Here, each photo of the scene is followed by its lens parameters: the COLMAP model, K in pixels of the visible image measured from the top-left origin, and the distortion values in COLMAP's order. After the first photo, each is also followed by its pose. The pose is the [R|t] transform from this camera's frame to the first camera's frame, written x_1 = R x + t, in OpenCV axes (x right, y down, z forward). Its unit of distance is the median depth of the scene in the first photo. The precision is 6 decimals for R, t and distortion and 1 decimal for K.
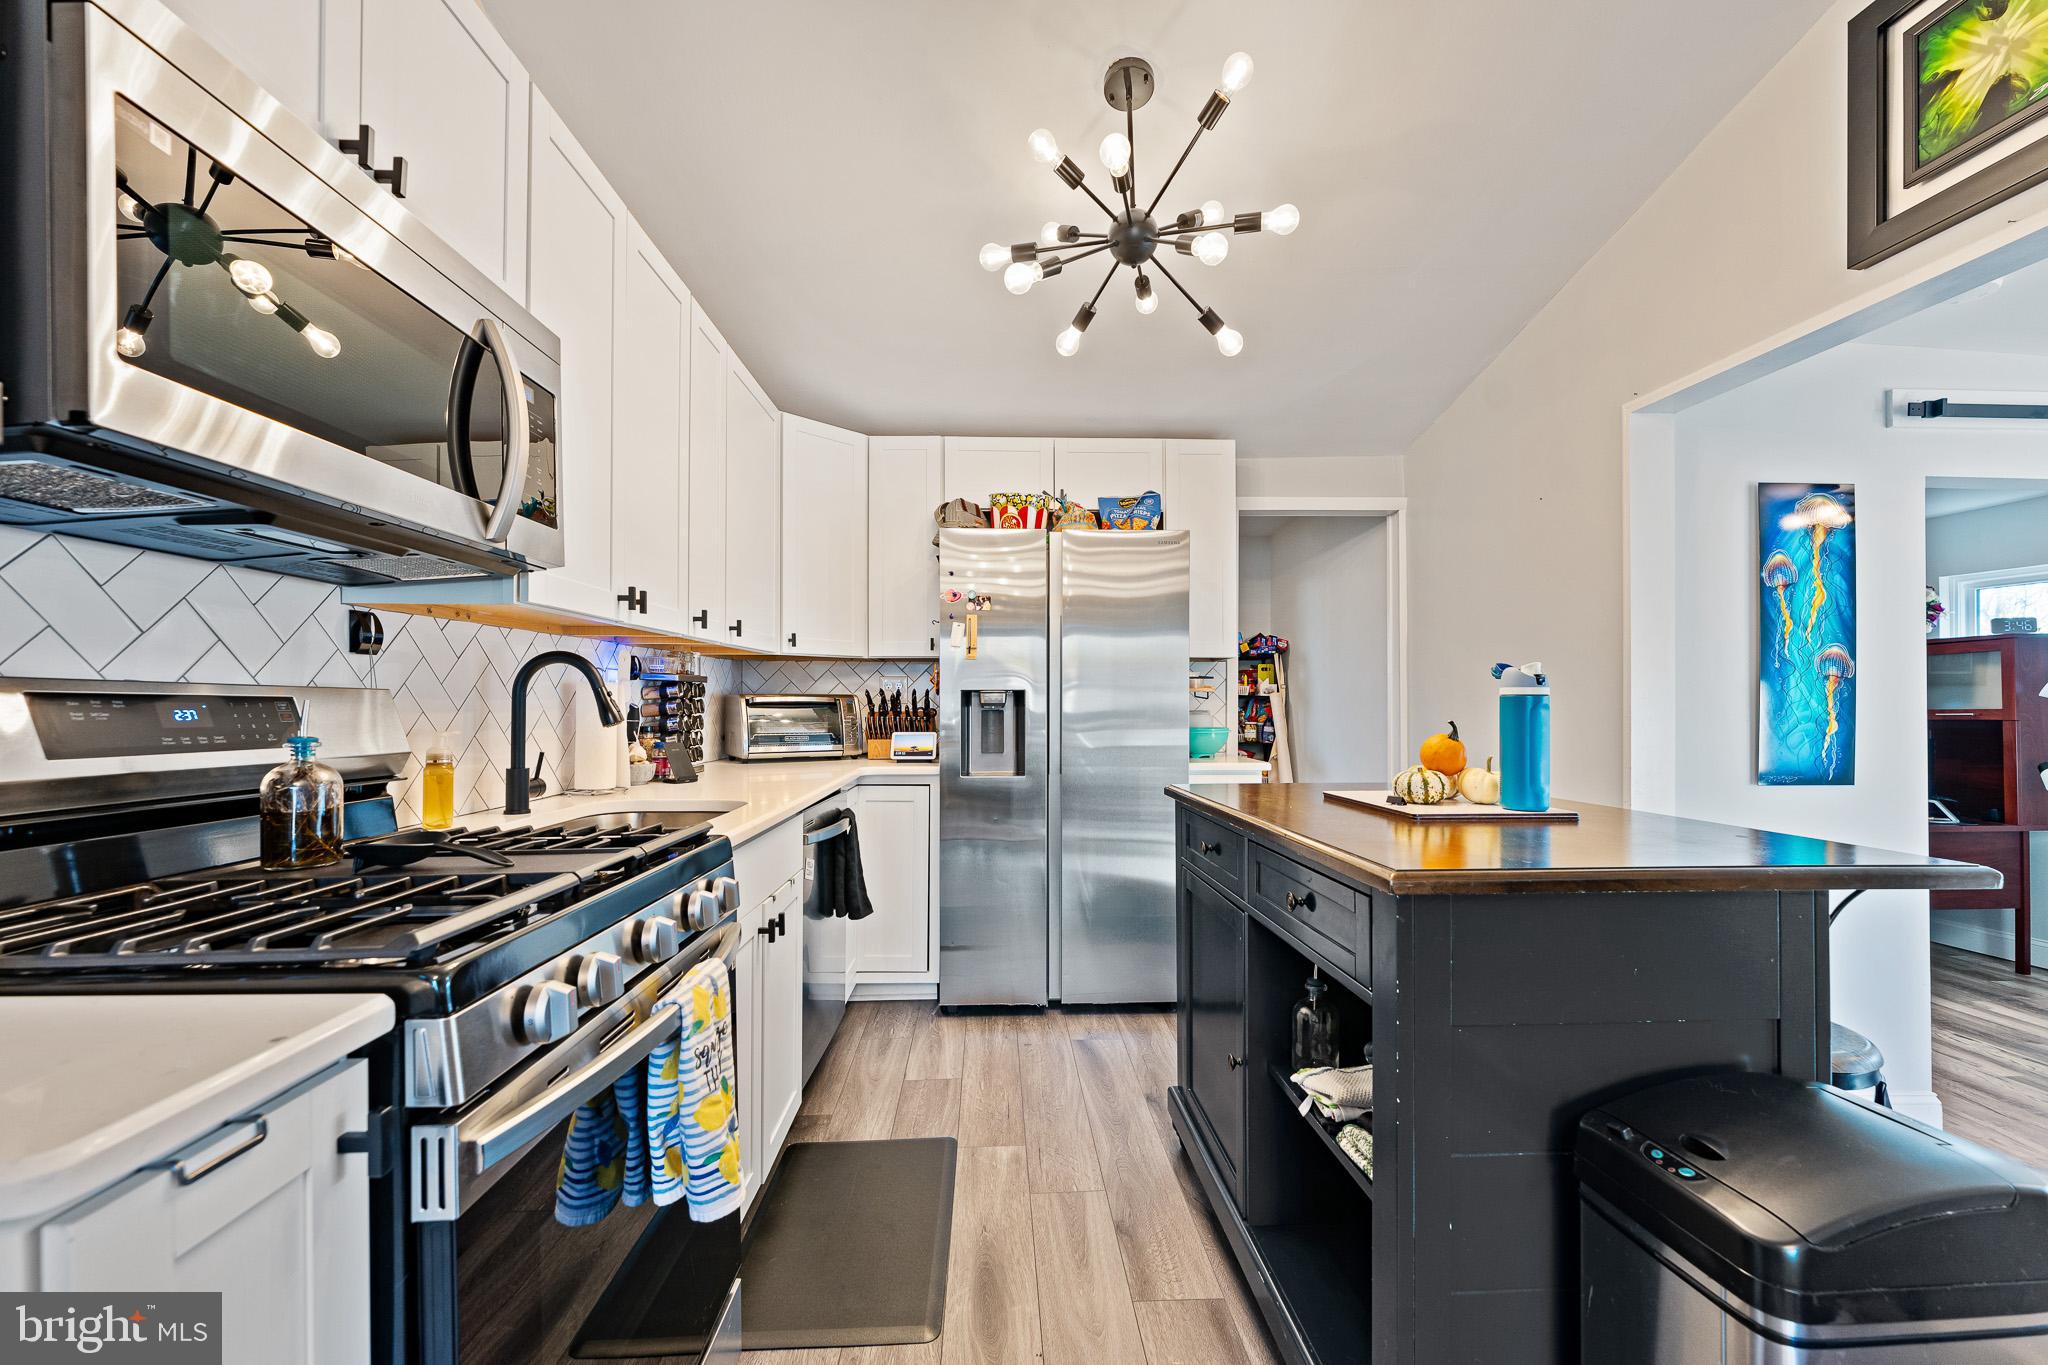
lens RADIAL K [[834.0, 0, 1021.6], [0, 834.0, 704.6], [0, 0, 1]] dist [-0.002920, -0.002684]
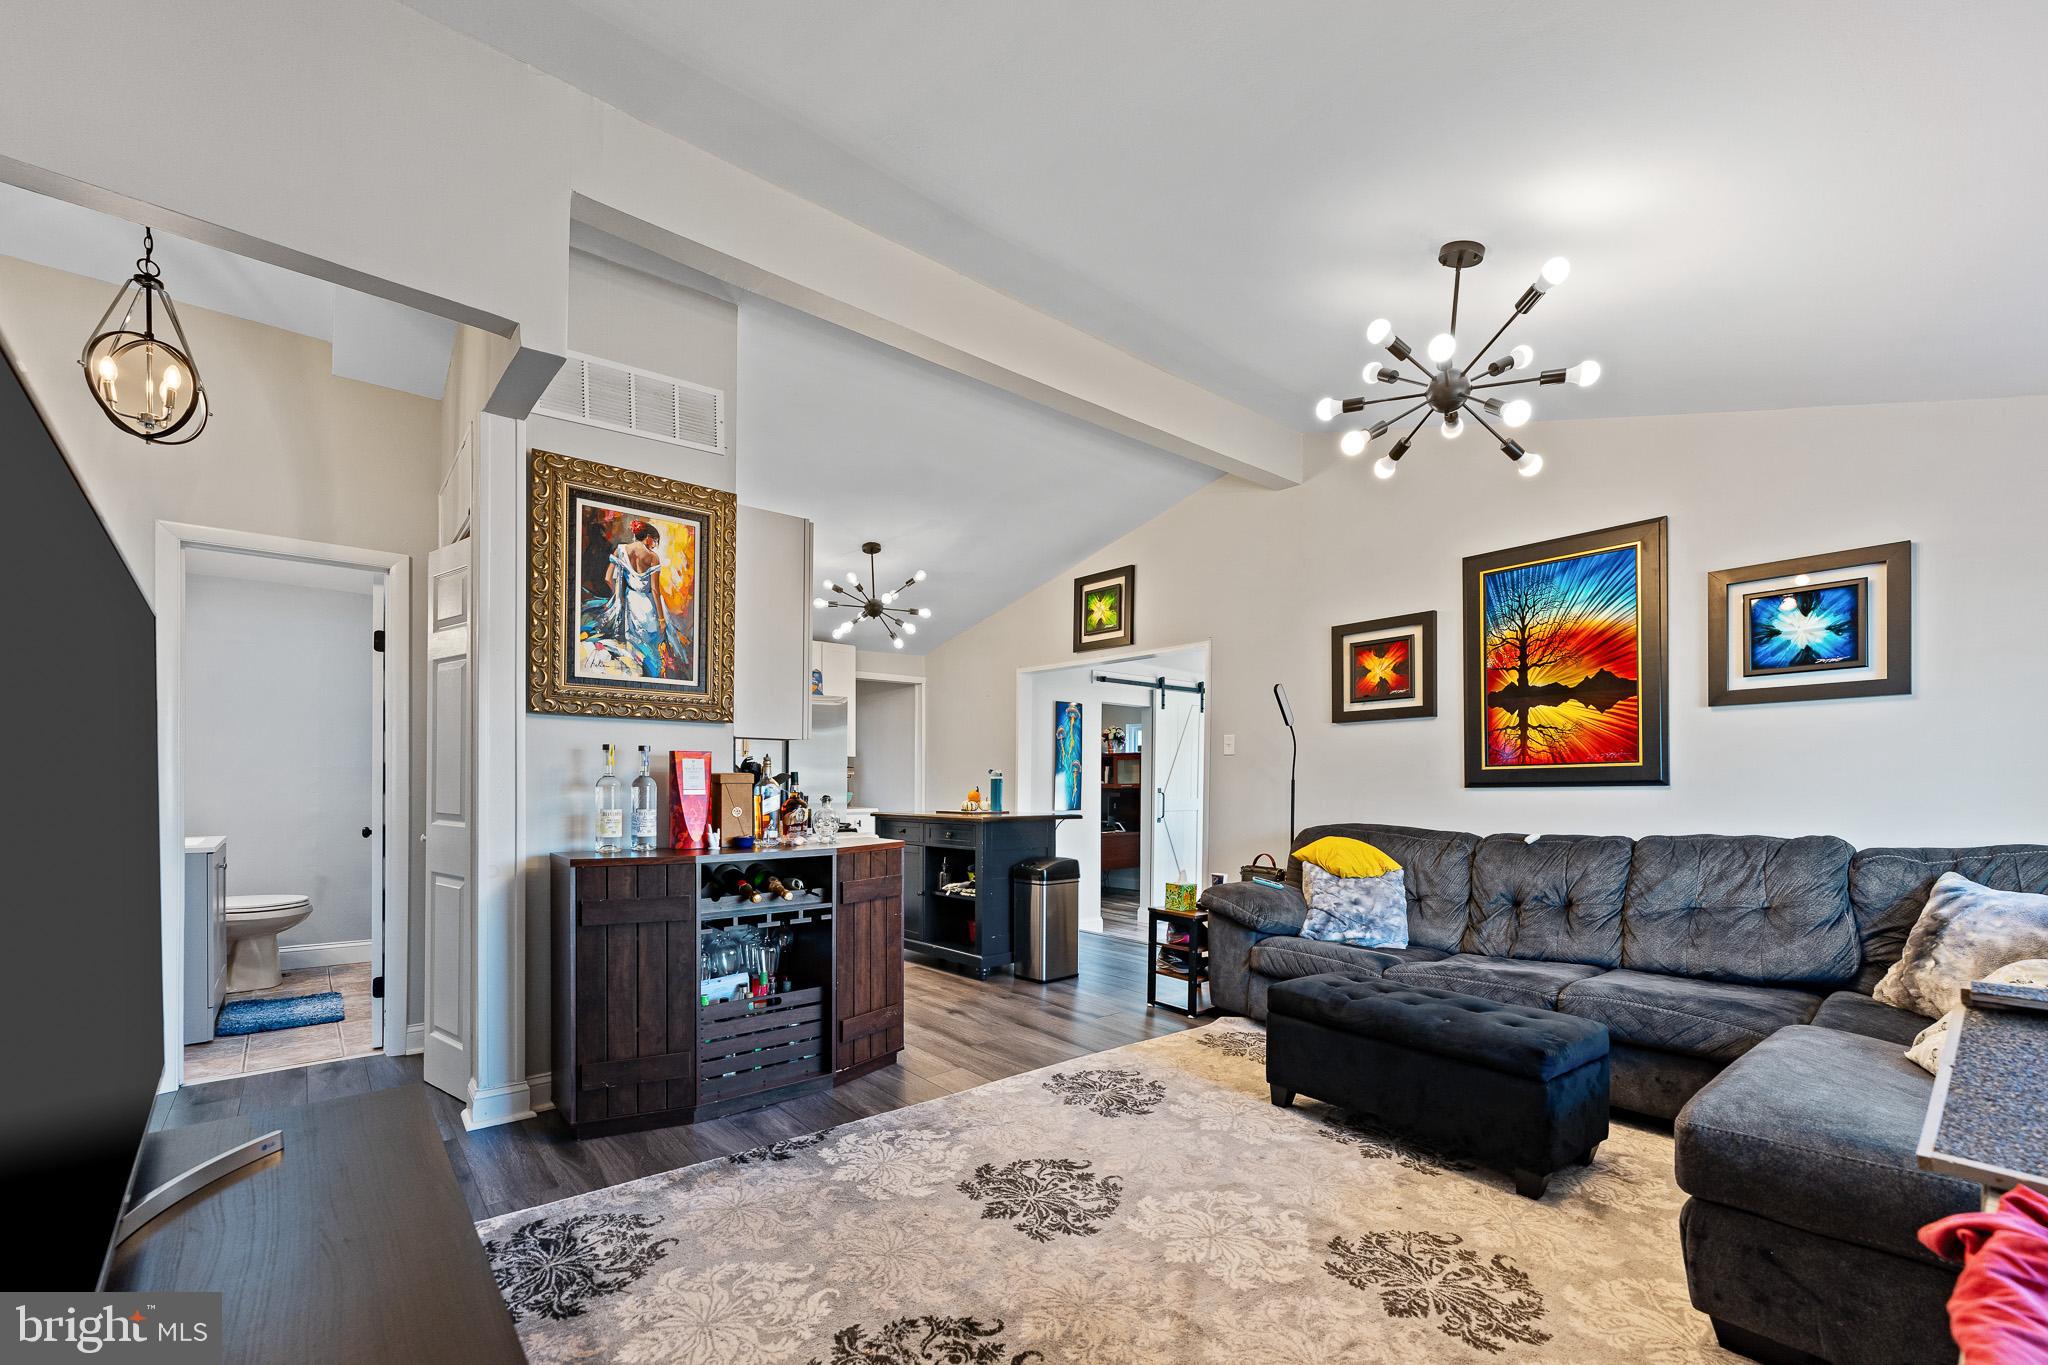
lens RADIAL K [[851.3, 0, 1030.1], [0, 851.3, 781.3], [0, 0, 1]] dist [0.000085, -0.000038]
pose [[0.789193, 0.001932, 0.614142, -0.970751], [-0.002259, 0.999997, -0.000244, 0.000003], [-0.614141, -0.001195, 0.789195, -1.247290]]
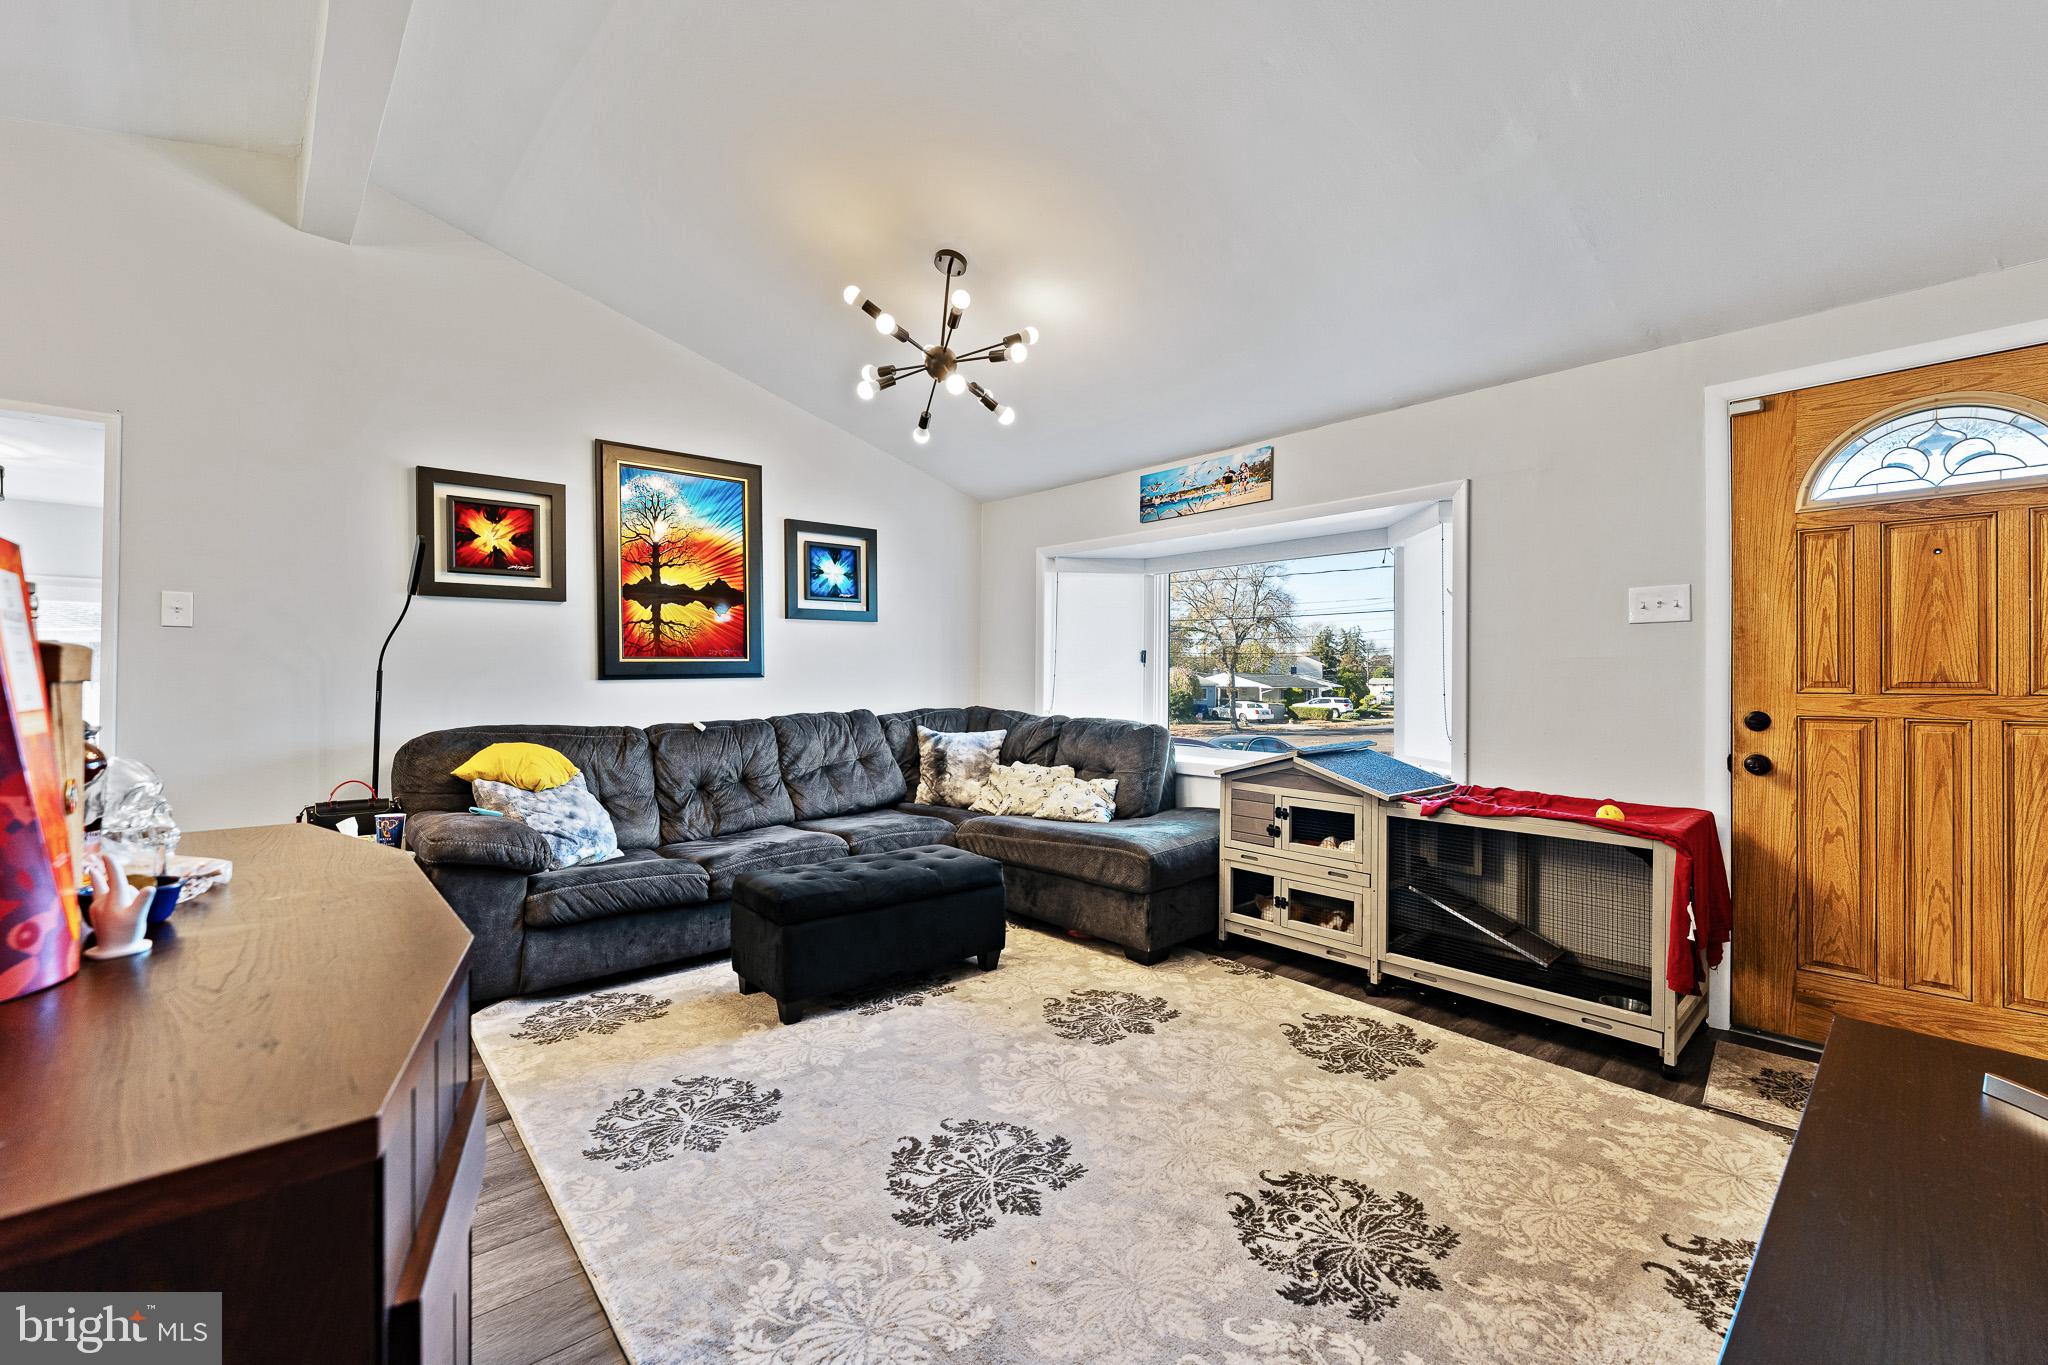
lens RADIAL K [[849.6, 0, 1024.6], [0, 849.6, 675.6], [0, 0, 1]] dist [-0.002560, -0.000383]
pose [[-0.641964, -0.003987, 0.766724, -1.009731], [-0.005790, 0.999983, 0.000352, -0.003586], [-0.766713, -0.004214, -0.641976, 0.026885]]
